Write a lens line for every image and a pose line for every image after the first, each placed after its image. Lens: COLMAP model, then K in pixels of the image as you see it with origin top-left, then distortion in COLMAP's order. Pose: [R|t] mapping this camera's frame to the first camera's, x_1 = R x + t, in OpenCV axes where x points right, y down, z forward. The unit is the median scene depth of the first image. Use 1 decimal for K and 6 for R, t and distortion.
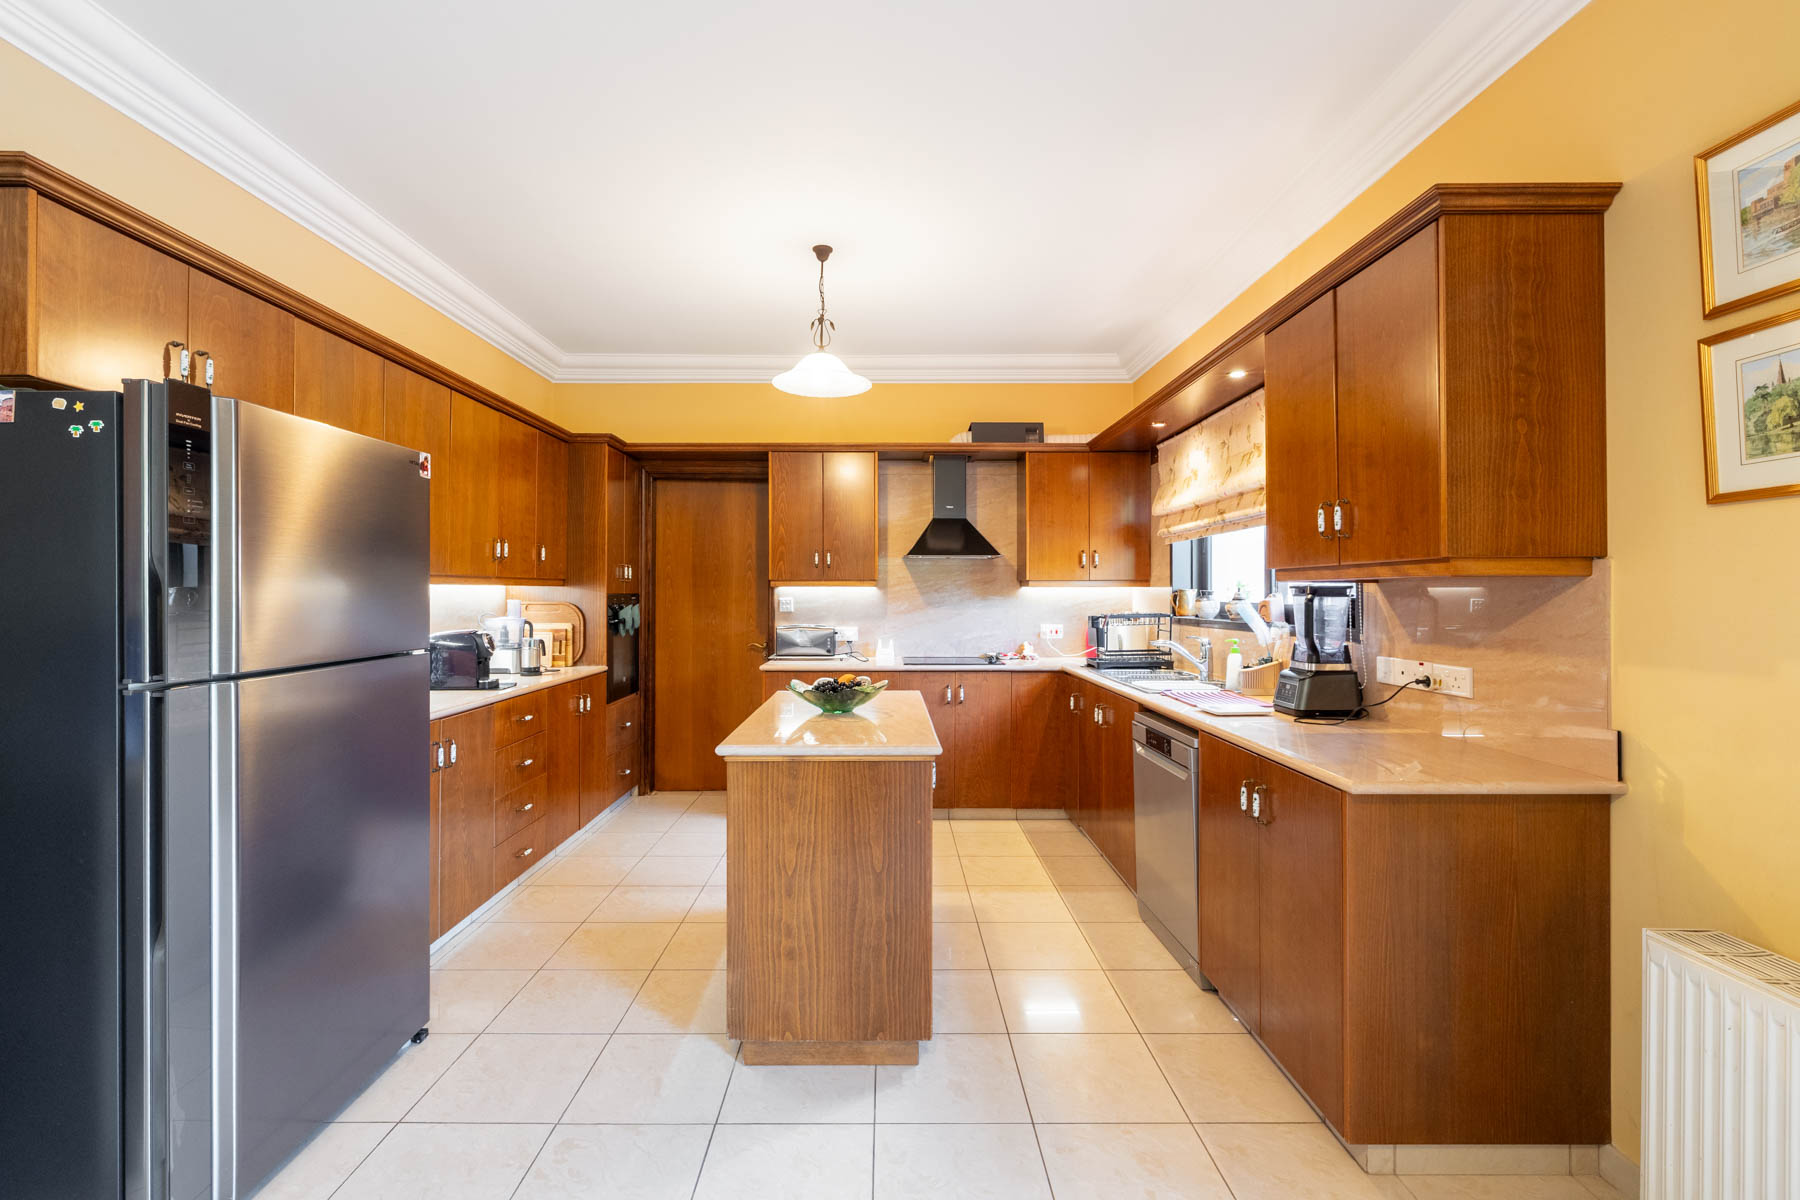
lens RADIAL K [[794.7, 0, 891.1], [0, 794.7, 583.5], [0, 0, 1]] dist [-0.000665, -0.000256]
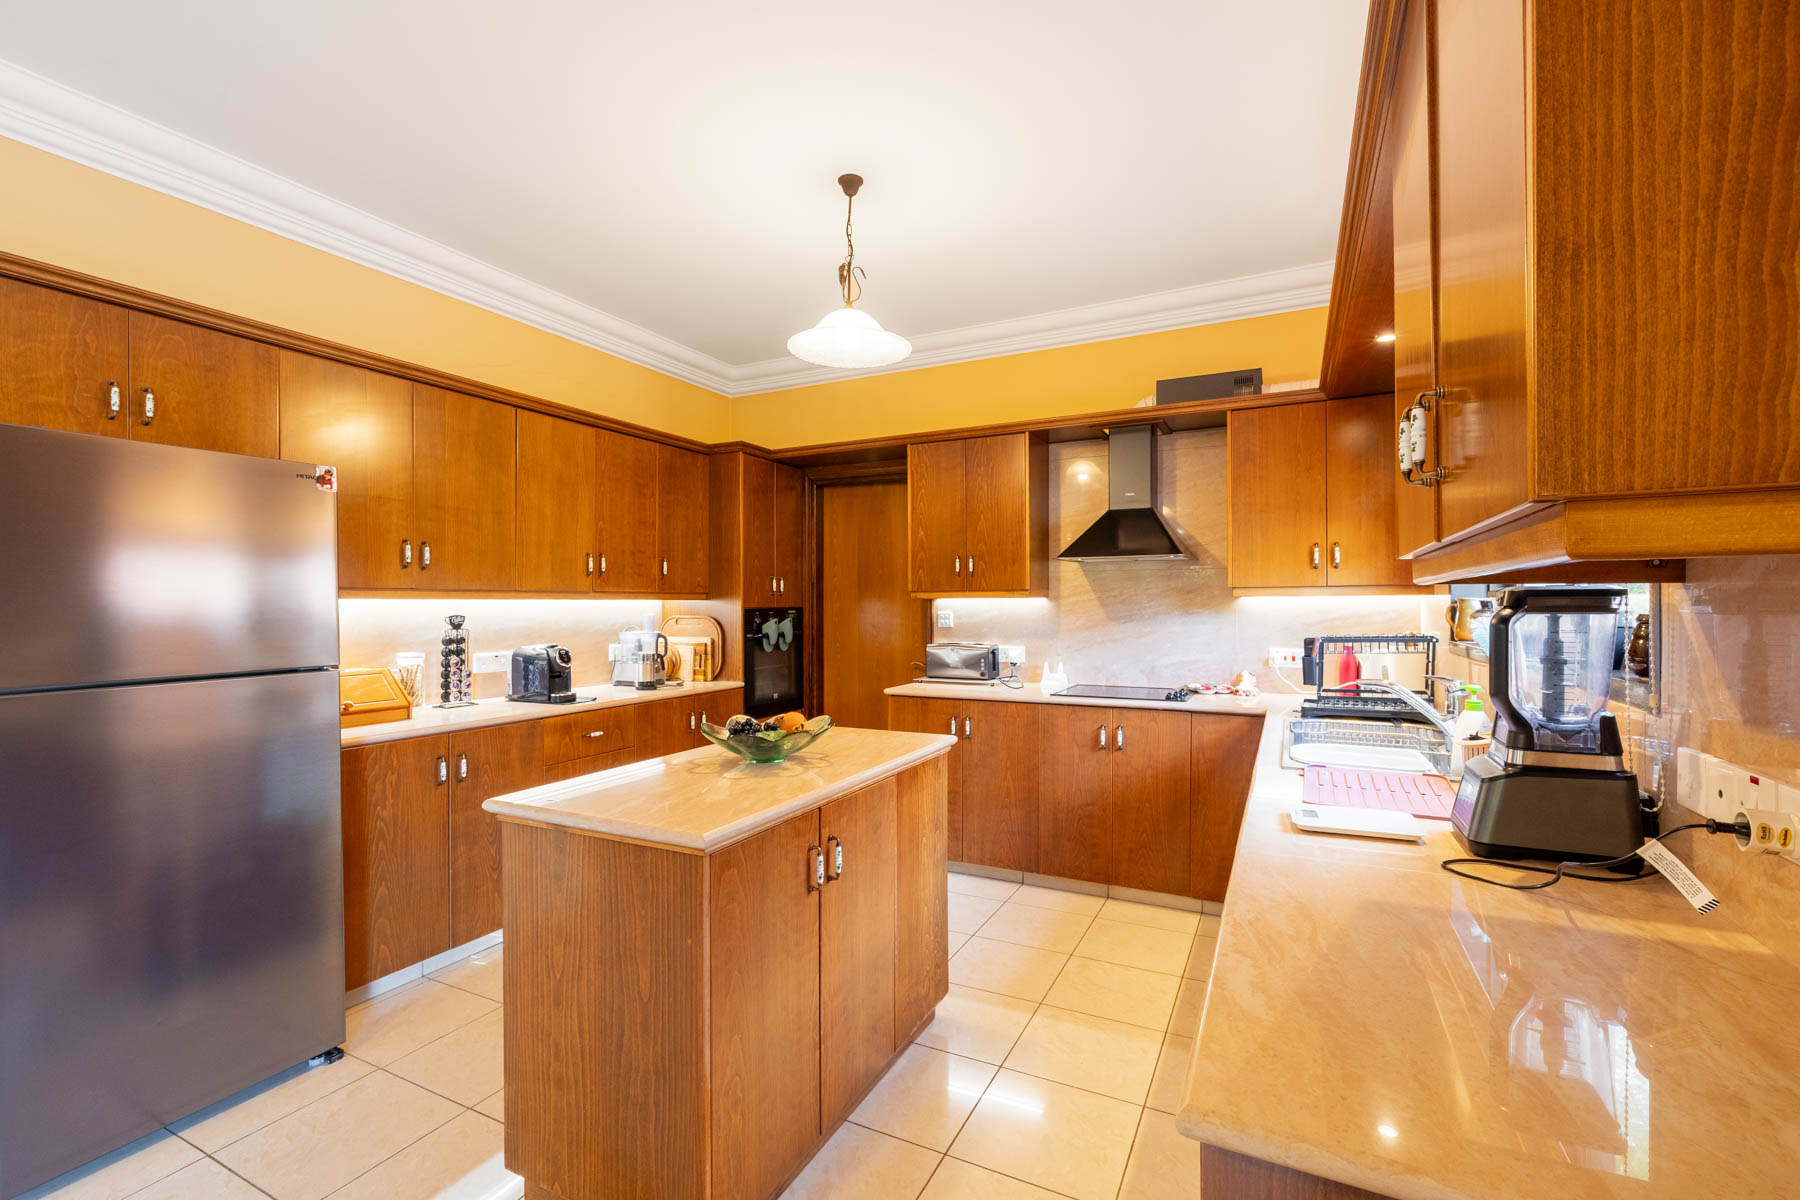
lens RADIAL K [[781.9, 0, 901.9], [0, 781.9, 607.3], [0, 0, 1]] dist [0.001389, -0.003835]
pose [[0.887613, -0.002155, -0.460584, 0.250728], [0.009409, 0.999865, 0.013455, 0.001929], [0.460493, -0.016277, 0.887514, 0.241586]]
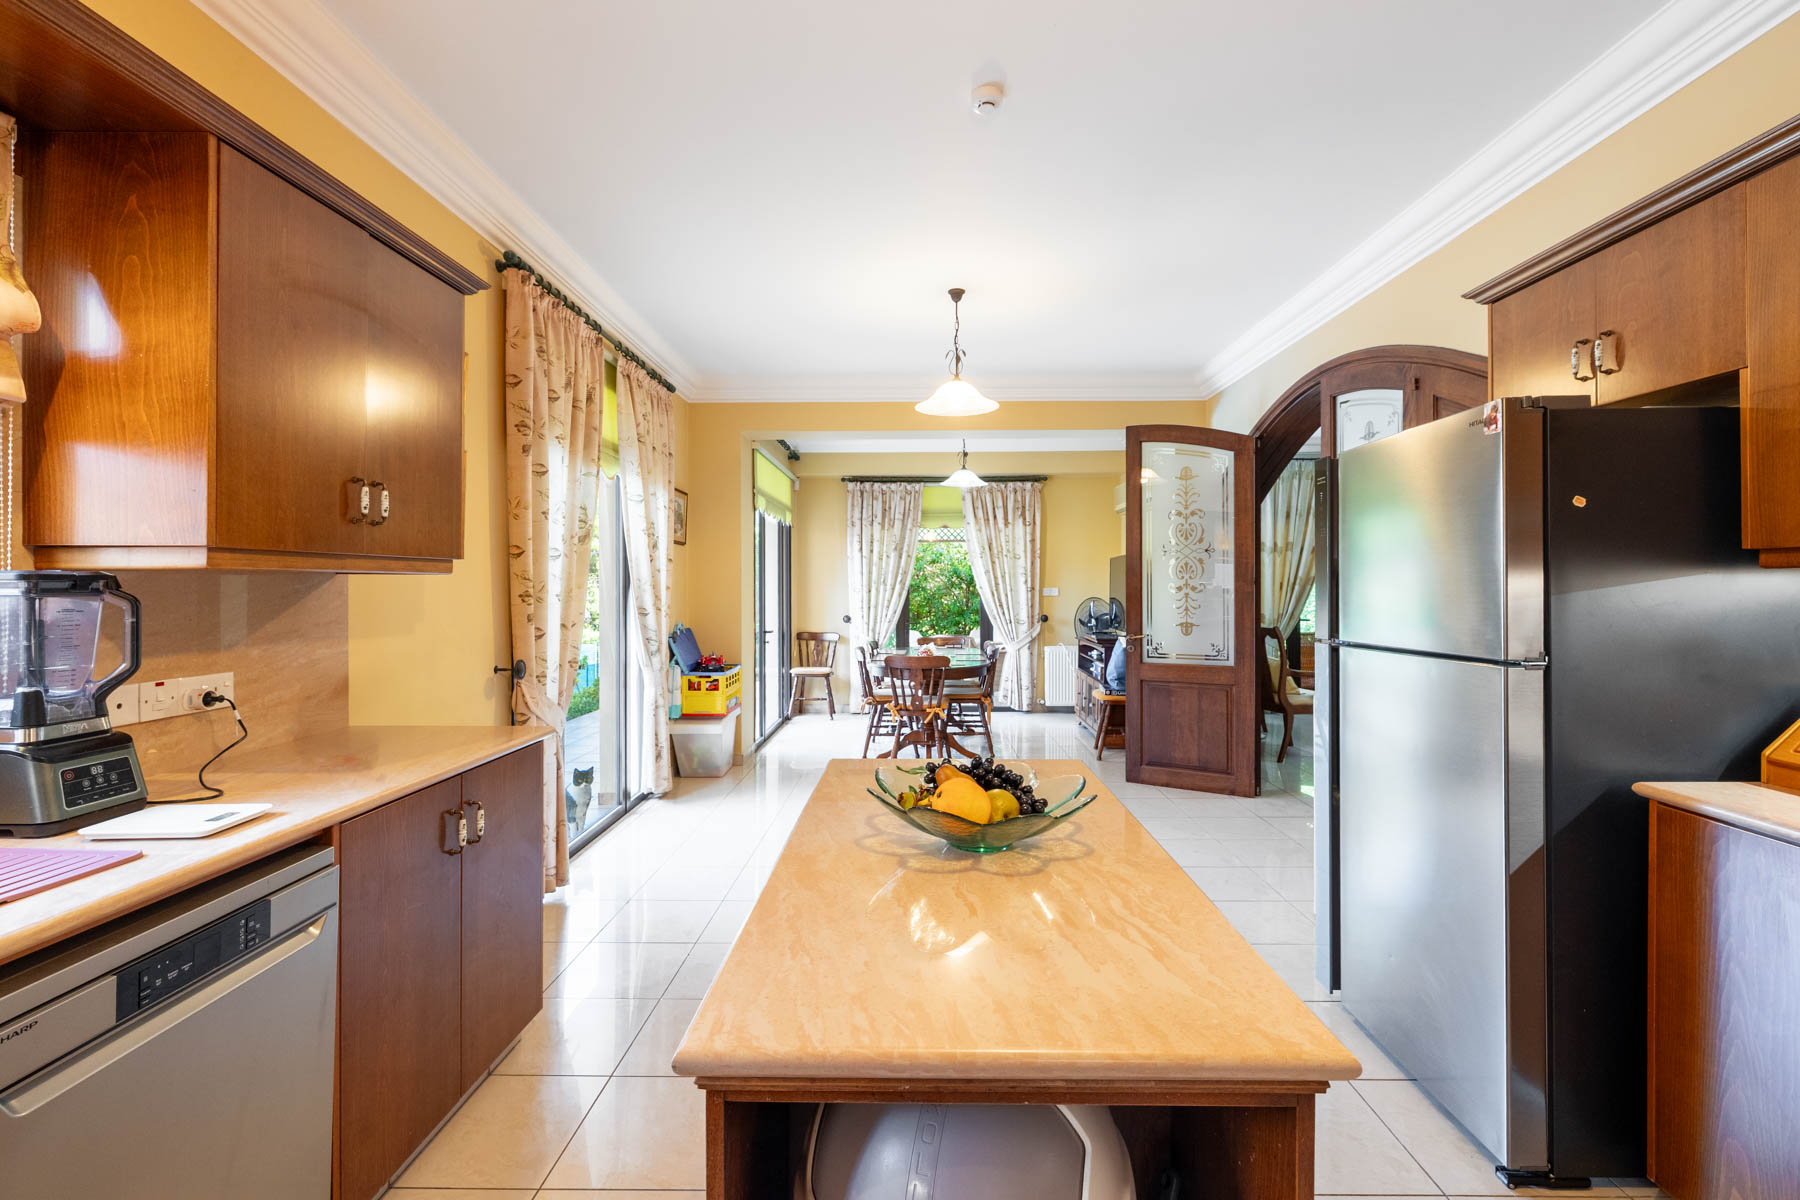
lens RADIAL K [[794.7, 0, 891.1], [0, 794.7, 583.5], [0, 0, 1]] dist [-0.000665, -0.000256]
pose [[-0.998764, 0.002727, 0.049636, -0.025015], [0.002272, 0.999955, -0.009214, 0.008170], [-0.049658, -0.009090, -0.998725, 0.920957]]
